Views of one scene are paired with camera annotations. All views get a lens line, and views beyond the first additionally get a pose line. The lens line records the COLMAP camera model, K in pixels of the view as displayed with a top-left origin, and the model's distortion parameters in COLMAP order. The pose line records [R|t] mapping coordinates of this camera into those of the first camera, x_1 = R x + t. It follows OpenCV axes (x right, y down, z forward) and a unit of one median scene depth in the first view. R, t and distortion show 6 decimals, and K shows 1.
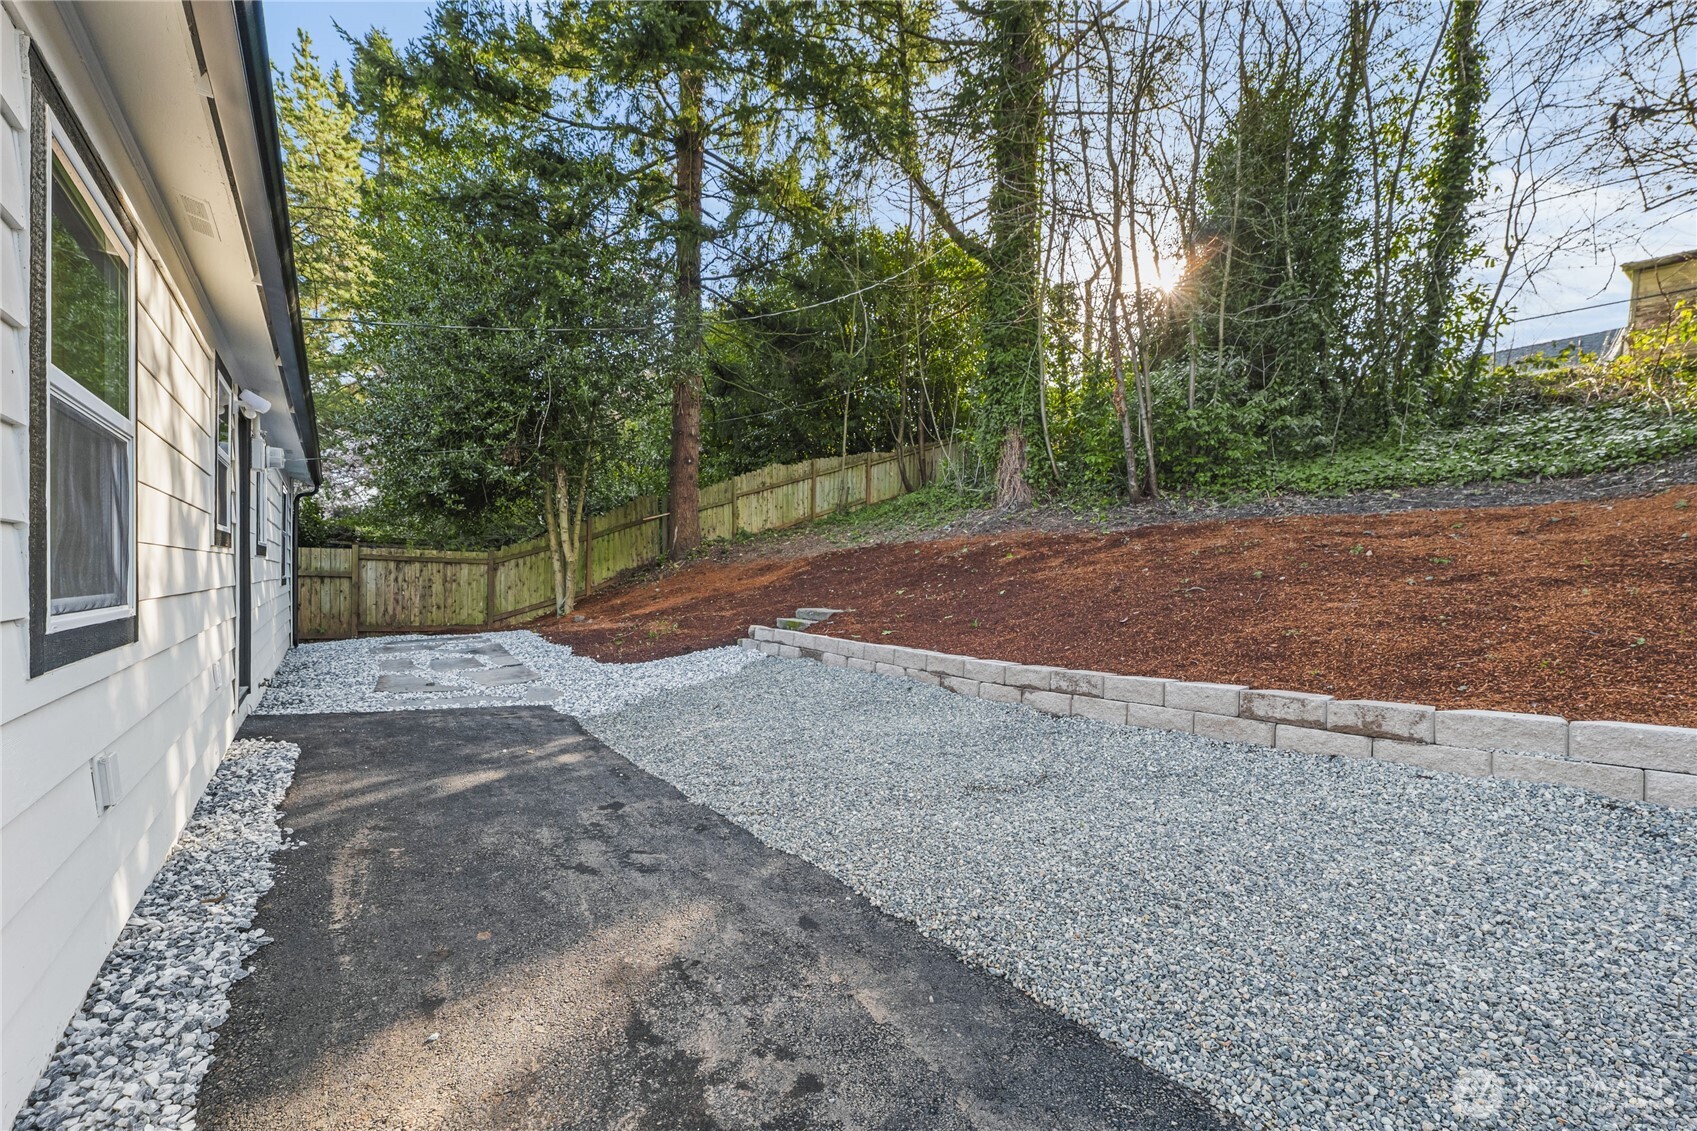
lens RADIAL K [[715.3, 0, 849.3], [0, 715.3, 593.5], [0, 0, 1]] dist [-0.000466, -0.000103]
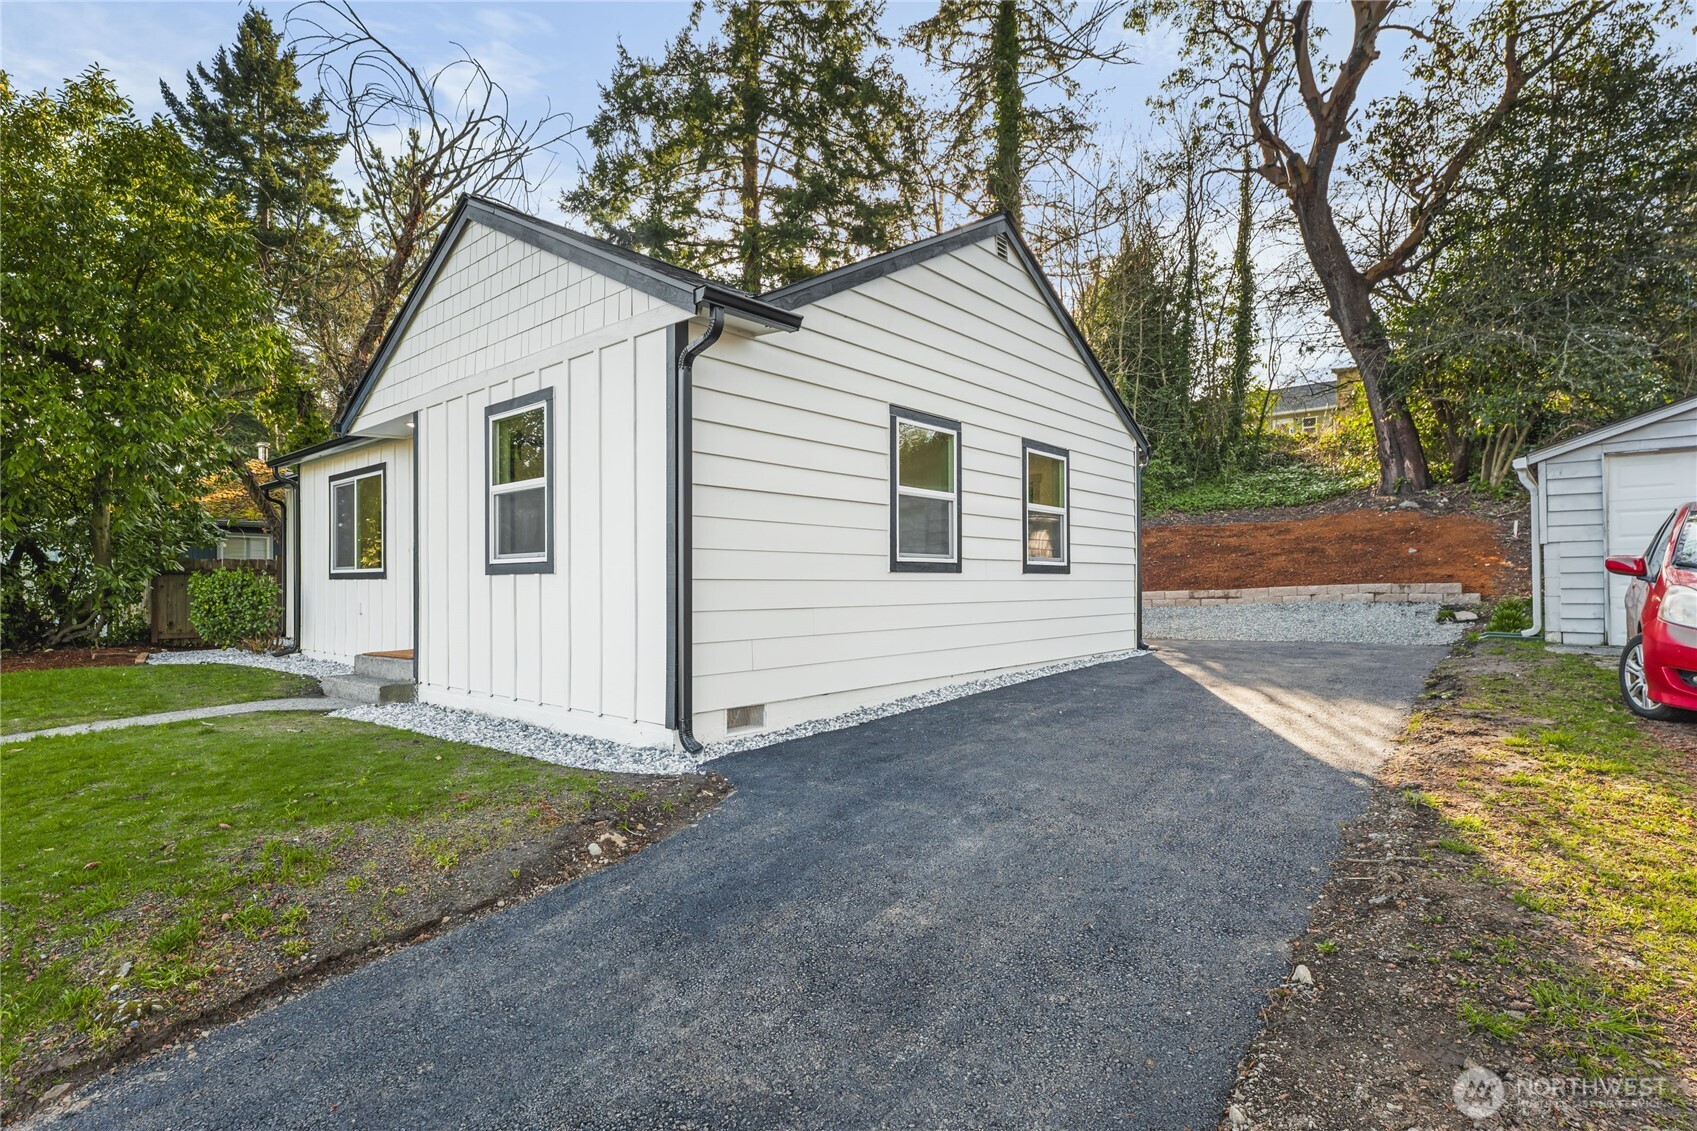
lens RADIAL K [[828.8, 0, 848.5], [0, 828.8, 565.5], [0, 0, 1]] dist [0.000121, -0.000005]
pose [[0.972878, -0.029621, 0.229416, -0.869032], [0.035877, 0.999088, -0.023146, 0.025548], [-0.228522, 0.030749, 0.973053, -1.102200]]
